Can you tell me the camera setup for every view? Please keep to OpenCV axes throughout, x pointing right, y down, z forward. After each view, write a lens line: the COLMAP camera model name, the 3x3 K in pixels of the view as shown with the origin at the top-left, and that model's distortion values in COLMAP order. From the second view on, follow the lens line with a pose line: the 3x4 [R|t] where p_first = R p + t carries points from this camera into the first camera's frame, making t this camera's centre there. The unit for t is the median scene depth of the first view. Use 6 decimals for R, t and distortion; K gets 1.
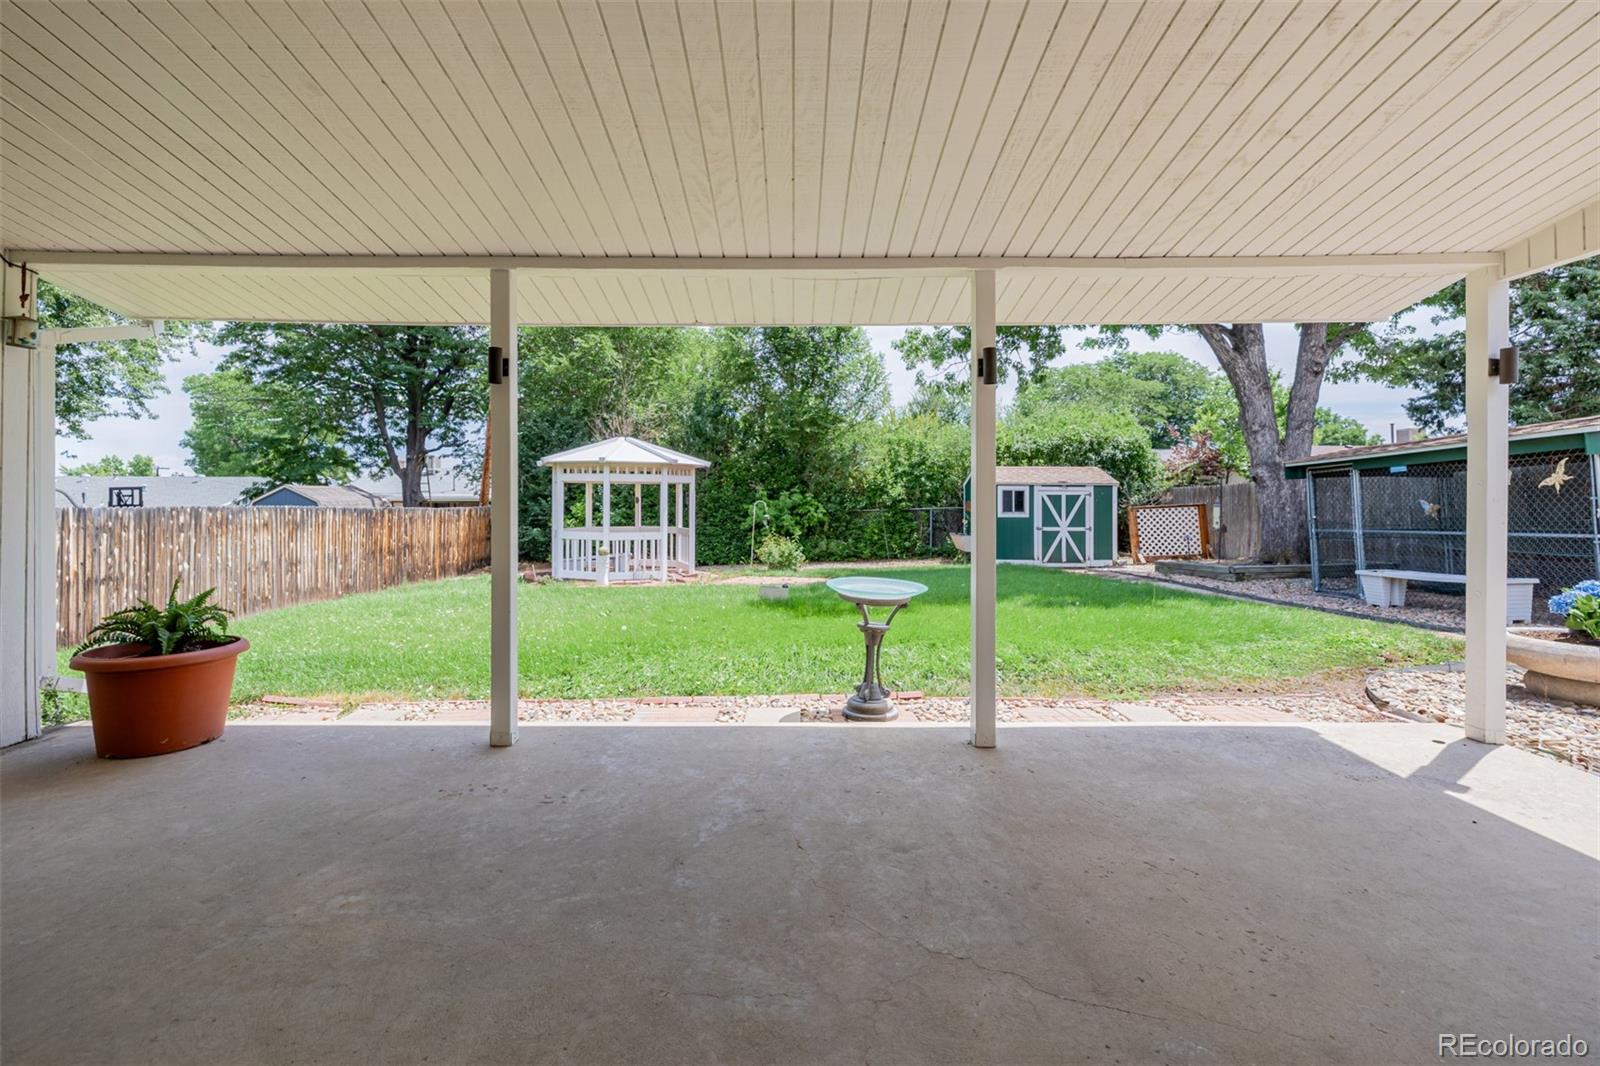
lens RADIAL K [[681.3, 0, 800.0], [0, 681.3, 494.0], [0, 0, 1]] dist [0.002914, 0.000265]
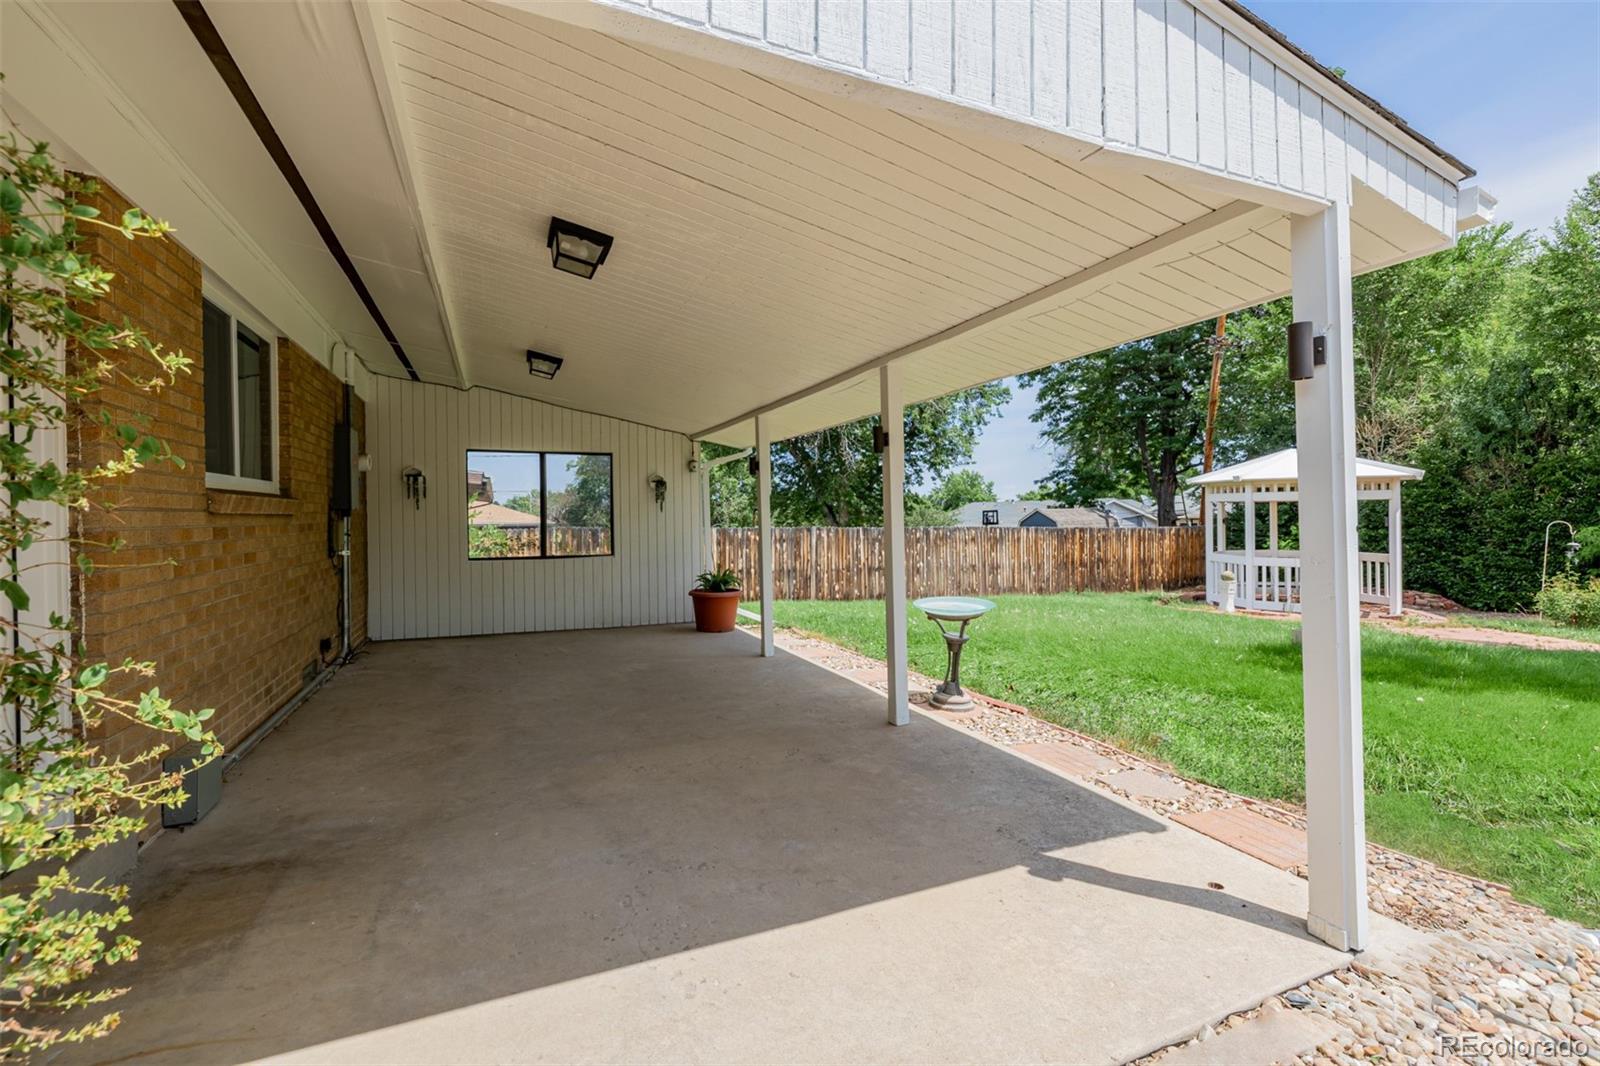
lens RADIAL K [[695.4, 0, 799.4], [0, 695.4, 511.3], [0, 0, 1]] dist [-0.000112, -0.000038]
pose [[0.388961, -0.012342, -0.921171, 0.273125], [0.016939, 0.999837, -0.006244, -0.007136], [0.921098, -0.013175, 0.389107, 0.058134]]
